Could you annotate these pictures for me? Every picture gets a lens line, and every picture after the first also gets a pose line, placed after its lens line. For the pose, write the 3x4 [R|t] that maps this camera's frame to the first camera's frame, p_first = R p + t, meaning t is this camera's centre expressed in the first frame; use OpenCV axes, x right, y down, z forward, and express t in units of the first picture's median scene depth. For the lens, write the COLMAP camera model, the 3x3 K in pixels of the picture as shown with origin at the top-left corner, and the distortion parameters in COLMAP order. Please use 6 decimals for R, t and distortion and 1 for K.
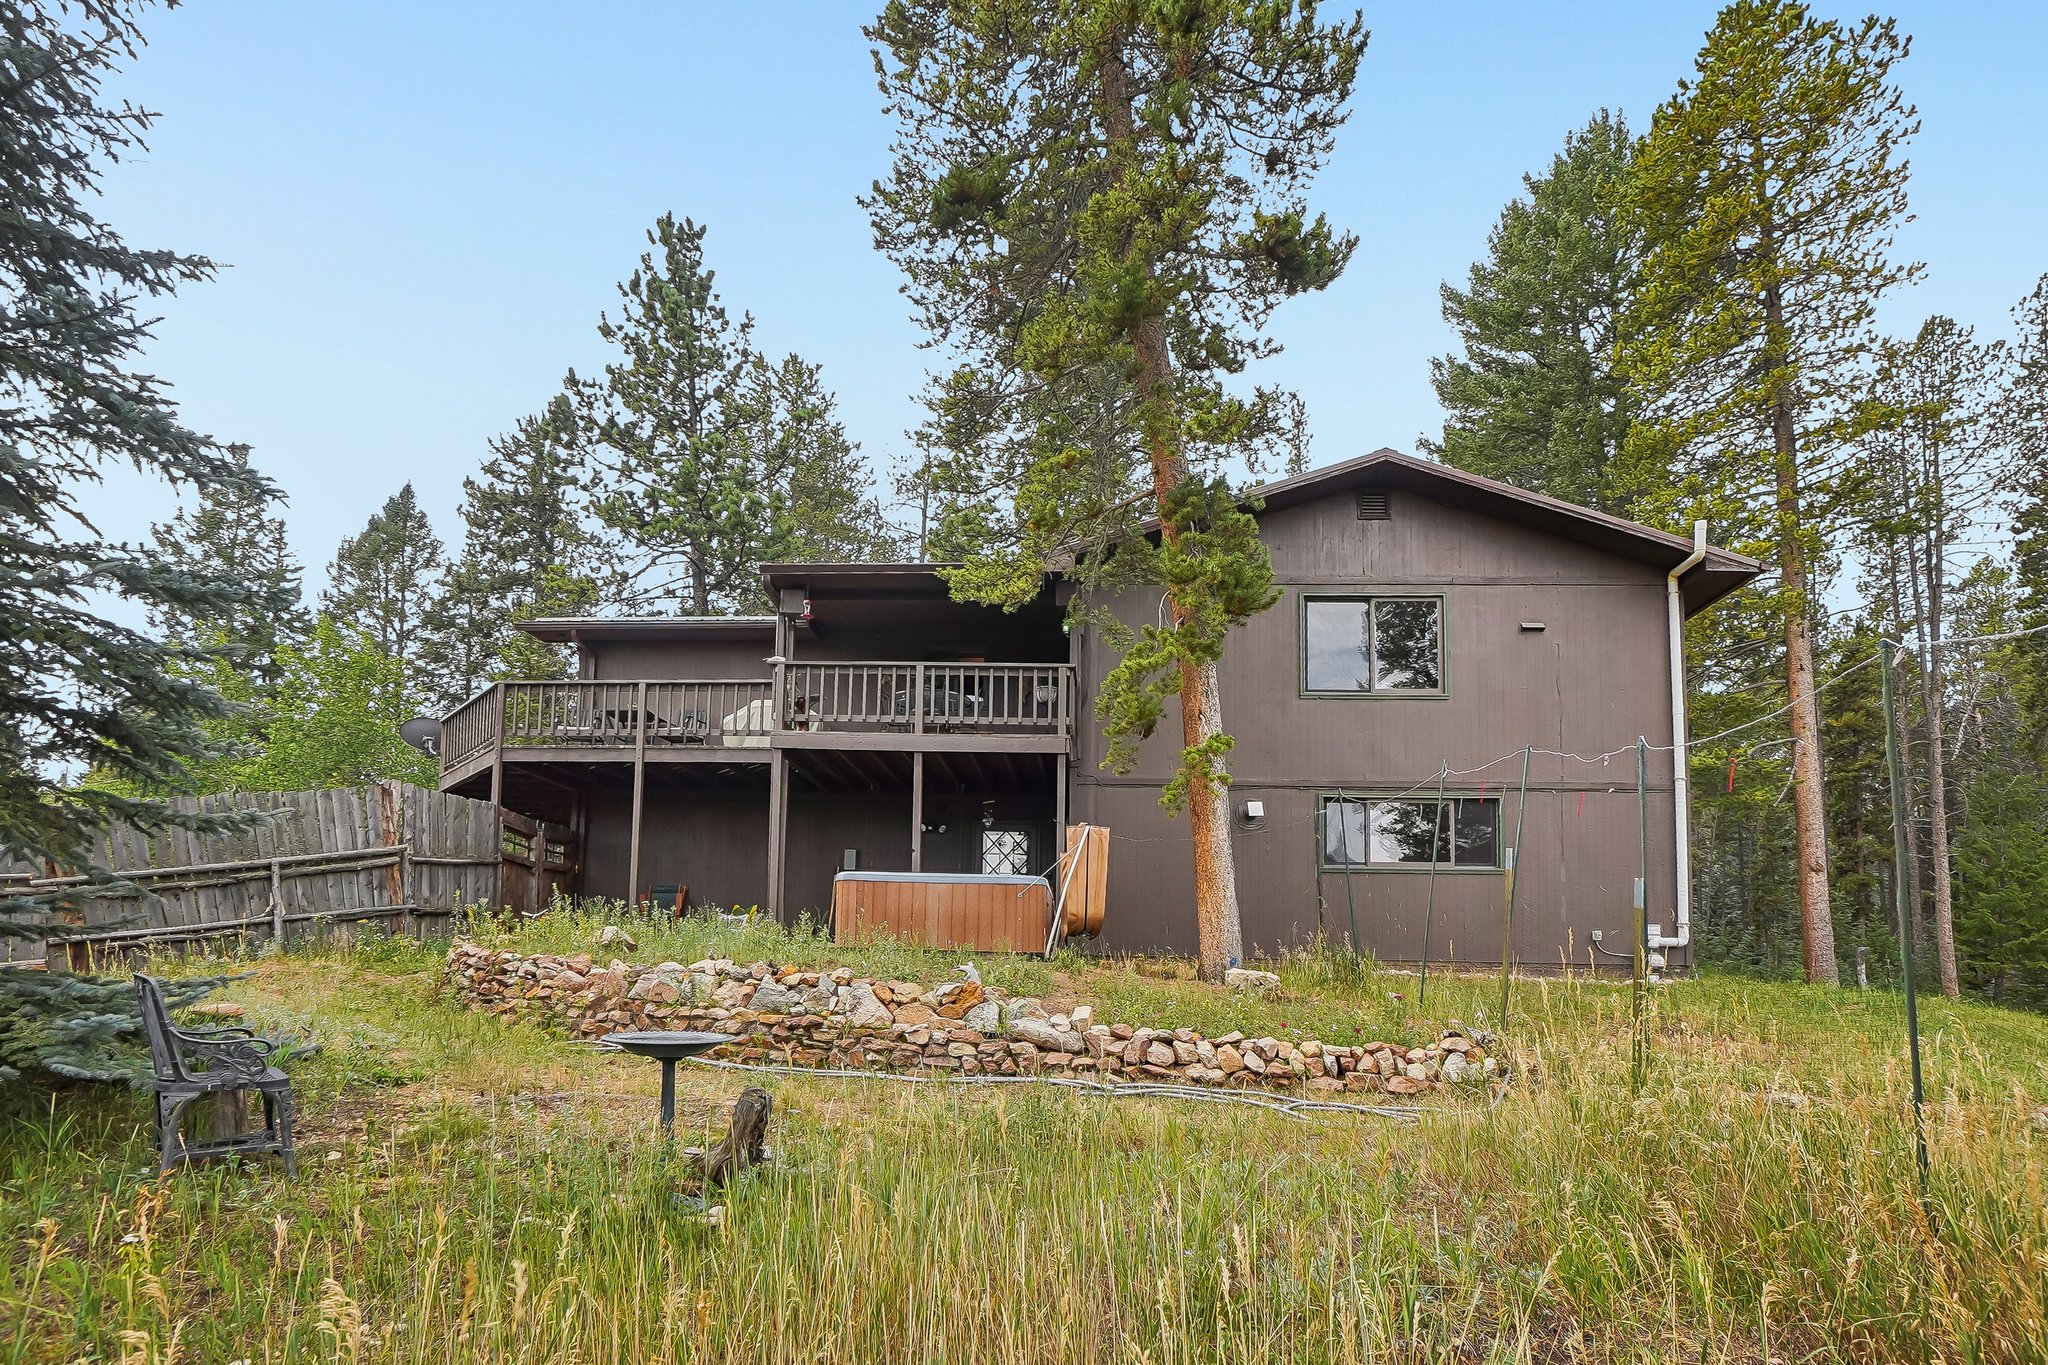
lens RADIAL K [[953.8, 0, 1022.8], [0, 953.8, 752.7], [0, 0, 1]] dist [-0.027527, 0.000072]
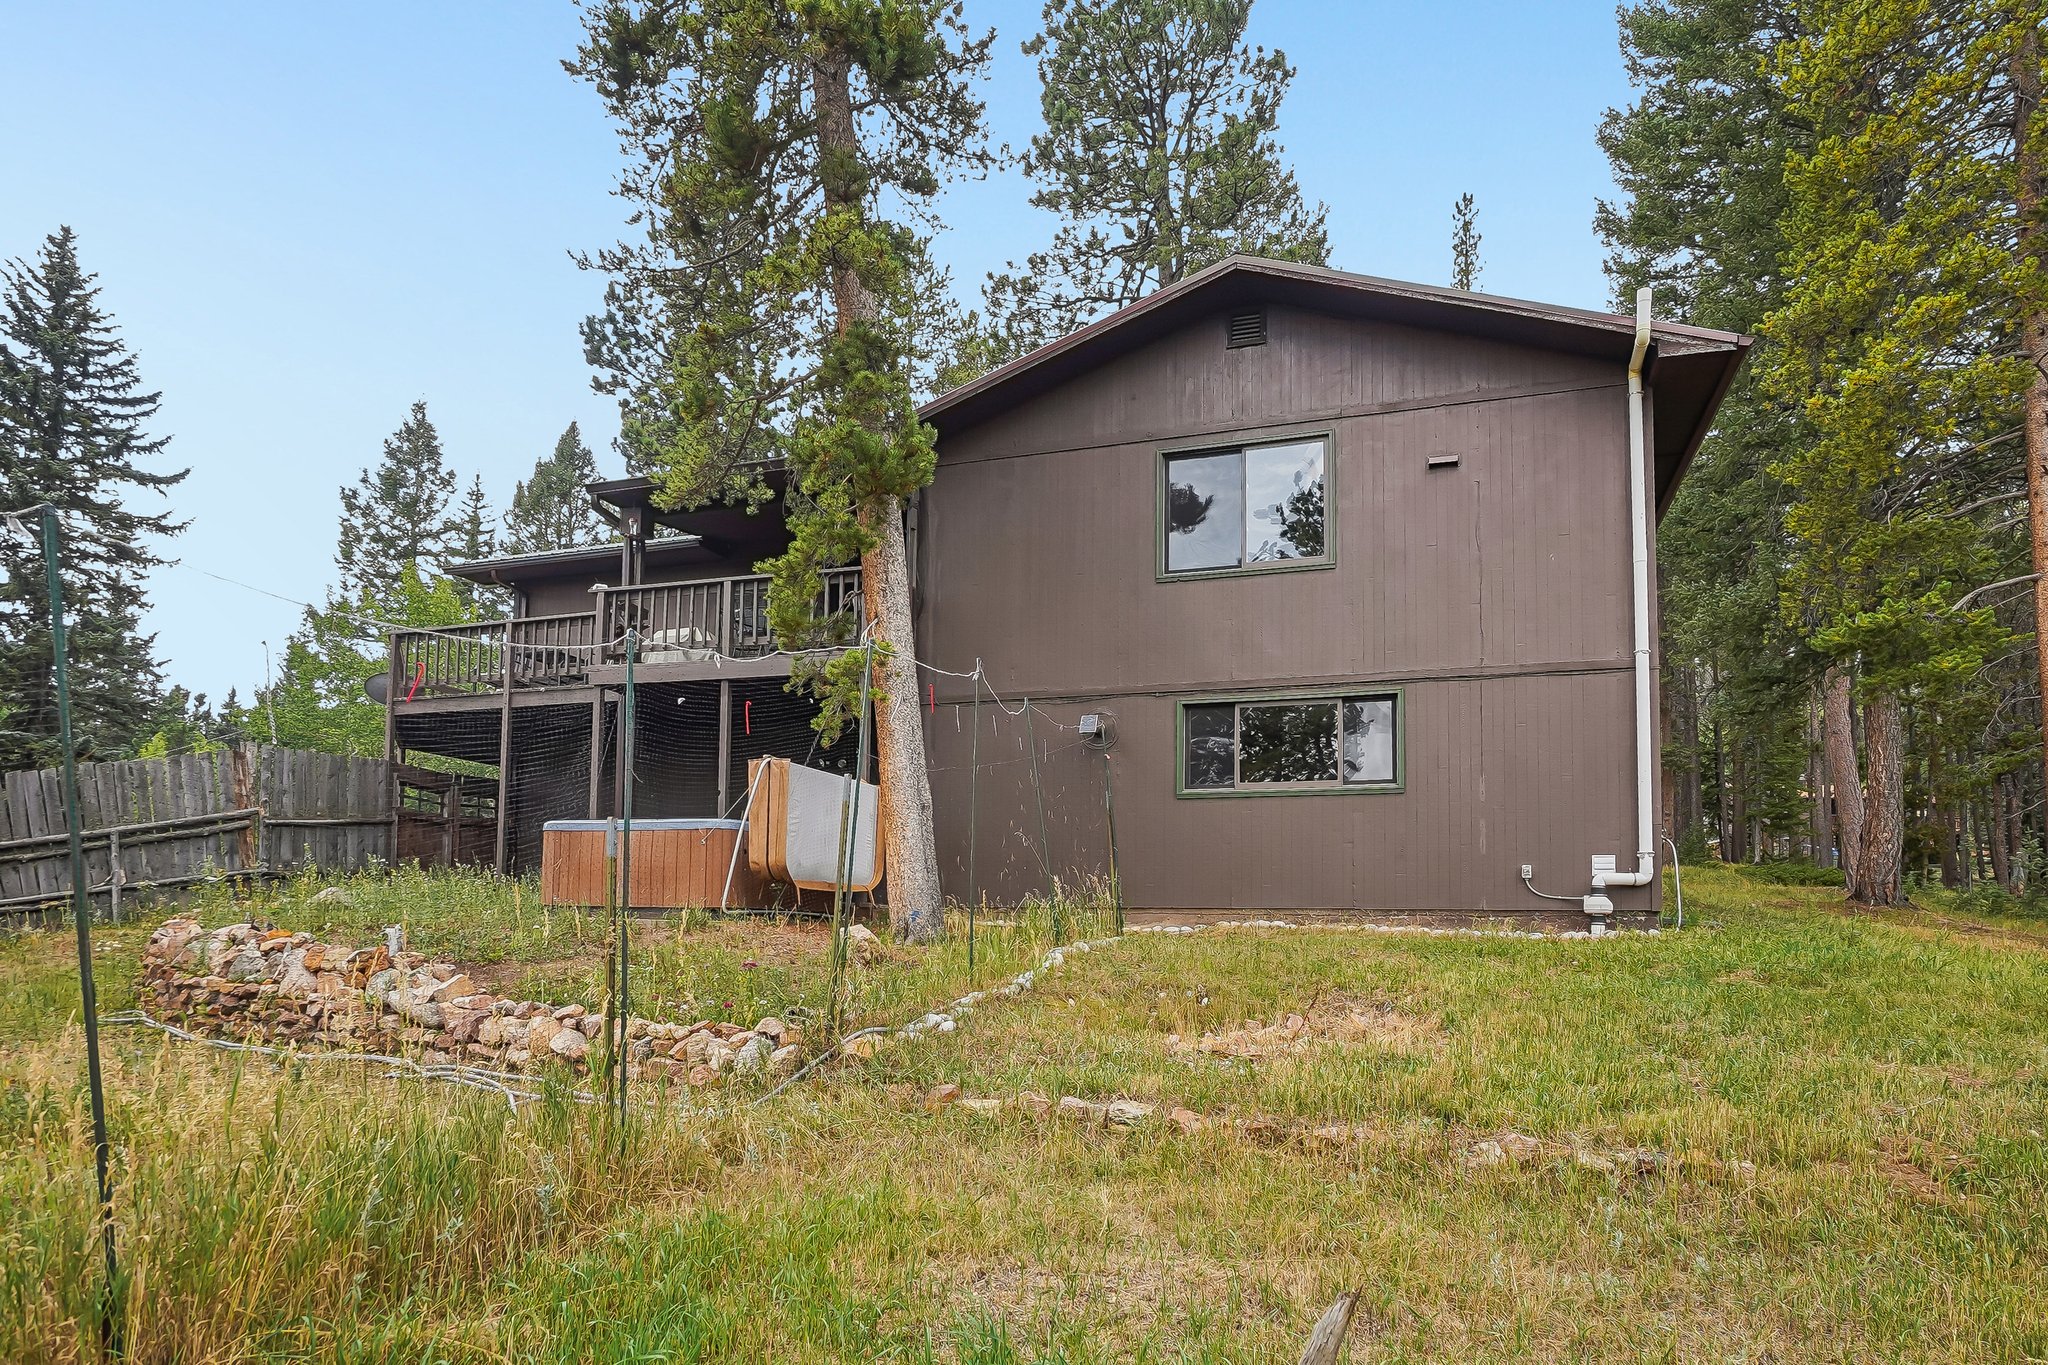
lens RADIAL K [[1111.9, 0, 1024.0], [0, 1111.9, 681.6], [0, 0, 1]] dist [-0.014319, -0.000865]
pose [[0.972279, -0.063318, -0.225086, 0.402180], [0.066425, 0.997772, 0.006251, 0.013130], [0.224189, -0.021029, 0.974319, 0.065740]]
